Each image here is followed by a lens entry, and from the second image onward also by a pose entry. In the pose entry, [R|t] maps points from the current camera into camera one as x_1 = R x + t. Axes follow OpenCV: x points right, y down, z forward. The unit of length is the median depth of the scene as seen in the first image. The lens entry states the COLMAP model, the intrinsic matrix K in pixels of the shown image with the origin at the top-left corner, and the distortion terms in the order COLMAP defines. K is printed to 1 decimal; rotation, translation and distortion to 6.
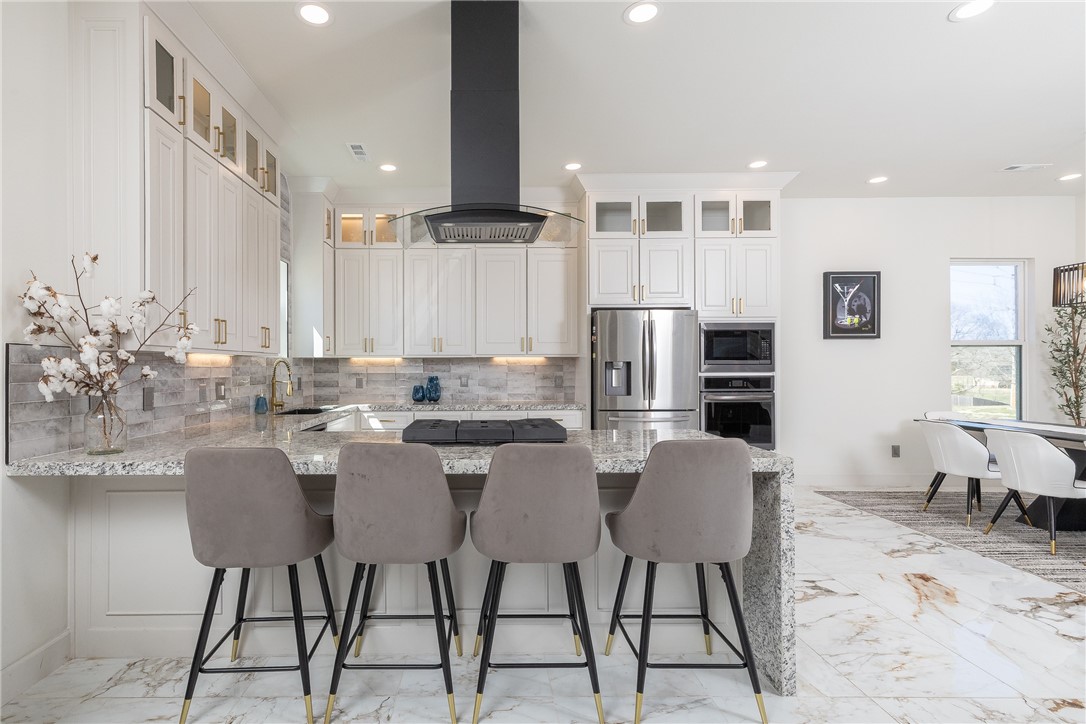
lens RADIAL K [[527.7, 0, 537.0], [0, 527.7, 363.9], [0, 0, 1]] dist [0.005217, 0.000258]
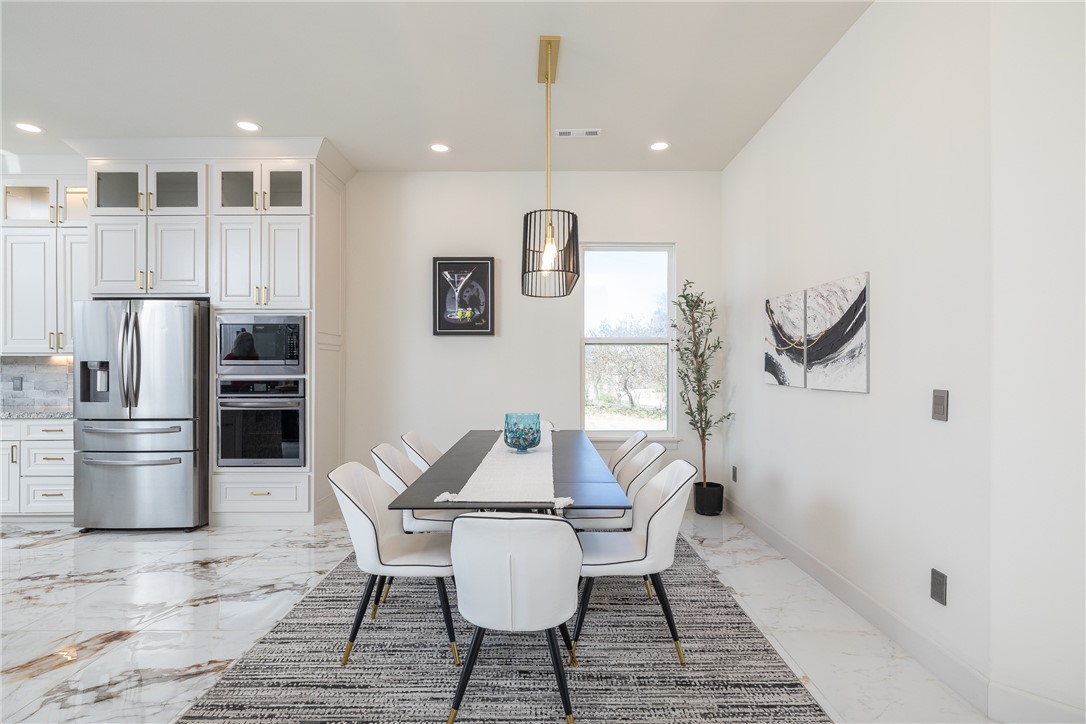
lens RADIAL K [[559.7, 0, 544.5], [0, 559.7, 366.5], [0, 0, 1]] dist [-0.003342, 0.001361]
pose [[0.999982, 0.001691, 0.005759, 0.824902], [-0.001736, 0.999968, 0.007847, -0.004769], [-0.005745, -0.007857, 0.999953, 0.100838]]
